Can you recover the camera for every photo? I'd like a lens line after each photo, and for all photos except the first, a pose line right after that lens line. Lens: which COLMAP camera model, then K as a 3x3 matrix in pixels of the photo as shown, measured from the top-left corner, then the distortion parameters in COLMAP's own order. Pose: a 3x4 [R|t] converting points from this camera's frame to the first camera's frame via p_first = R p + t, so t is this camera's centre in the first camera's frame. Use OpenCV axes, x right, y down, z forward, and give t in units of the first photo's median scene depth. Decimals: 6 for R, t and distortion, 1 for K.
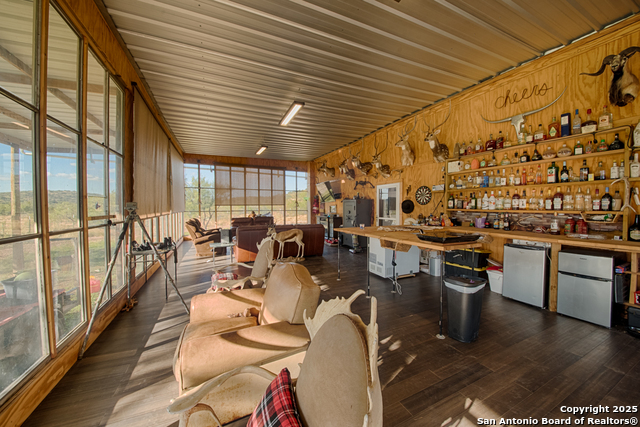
lens RADIAL K [[233.7, 0, 319.9], [0, 233.7, 211.4], [0, 0, 1]] dist [-0.001605, -0.000152]
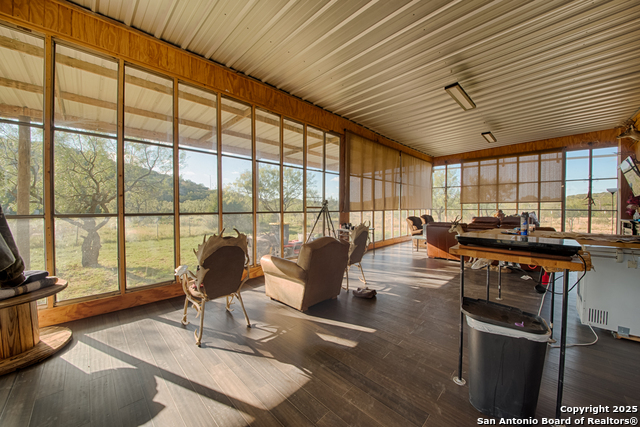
lens RADIAL K [[233.7, 0, 319.9], [0, 233.7, 211.4], [0, 0, 1]] dist [-0.001605, -0.000152]
pose [[0.340838, 0.014726, -0.940007, 0.396459], [-0.021356, 0.999741, 0.007918, 0.017375], [0.939880, 0.017376, 0.341064, 0.142619]]
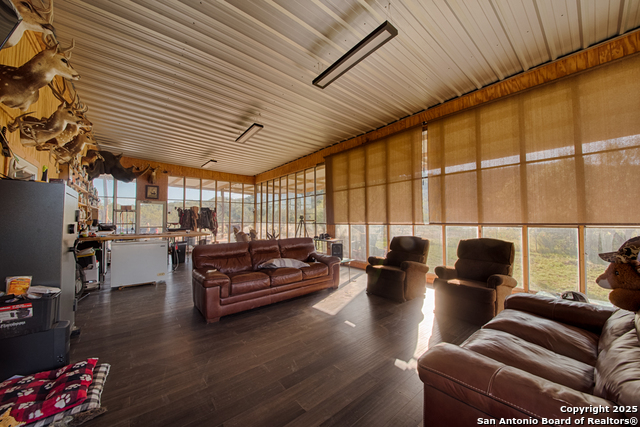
lens RADIAL K [[233.7, 0, 319.9], [0, 233.7, 211.4], [0, 0, 1]] dist [-0.001605, -0.000152]
pose [[-0.967269, -0.006703, -0.253666, -0.140150], [-0.000664, 0.999715, -0.023884, -0.007023], [0.253753, -0.022934, -0.966997, 1.631903]]
